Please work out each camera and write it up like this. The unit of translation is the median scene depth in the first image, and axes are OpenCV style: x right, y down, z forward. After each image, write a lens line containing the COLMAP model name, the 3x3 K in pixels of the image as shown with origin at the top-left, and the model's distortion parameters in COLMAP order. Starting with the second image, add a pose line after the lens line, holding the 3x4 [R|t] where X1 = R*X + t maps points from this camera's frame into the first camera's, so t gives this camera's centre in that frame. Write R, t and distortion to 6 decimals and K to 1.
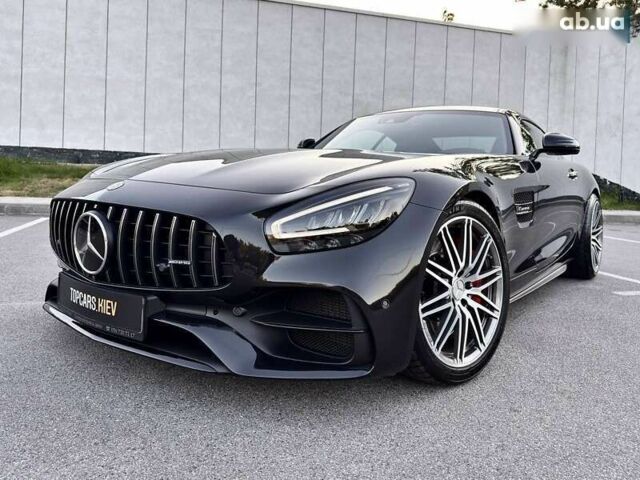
lens RADIAL K [[526.5, 0, 321.6], [0, 526.5, 210.5], [0, 0, 1]] dist [0.048866, -0.080508]
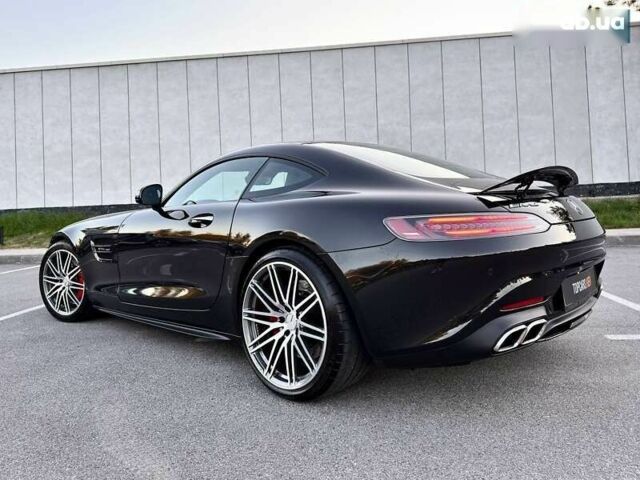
lens RADIAL K [[512.9, 0, 307.0], [0, 512.9, 203.7], [0, 0, 1]] dist [0.062351, -0.089854]
pose [[0.916424, -0.079397, -0.392254, 0.357480], [0.052249, 0.995470, -0.079428, -0.001133], [0.396783, 0.052295, 0.916421, 0.066508]]
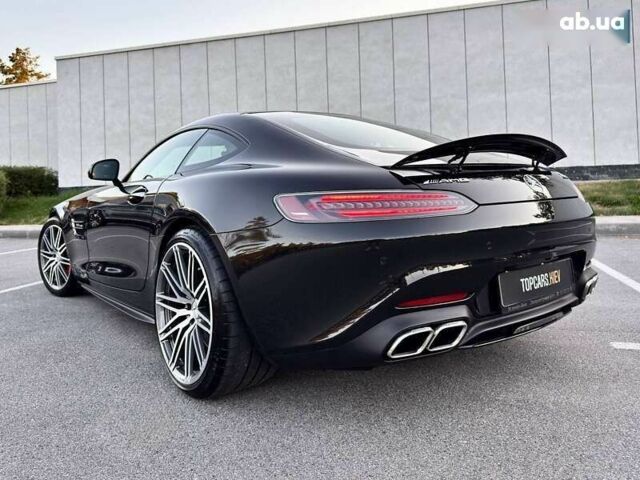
lens RADIAL K [[512.9, 0, 307.0], [0, 512.9, 203.7], [0, 0, 1]] dist [0.062351, -0.089854]
pose [[0.835213, -0.053998, -0.547270, 0.424841], [0.031329, 0.998223, -0.050680, 0.003162], [0.549034, 0.025183, 0.835421, 0.145040]]
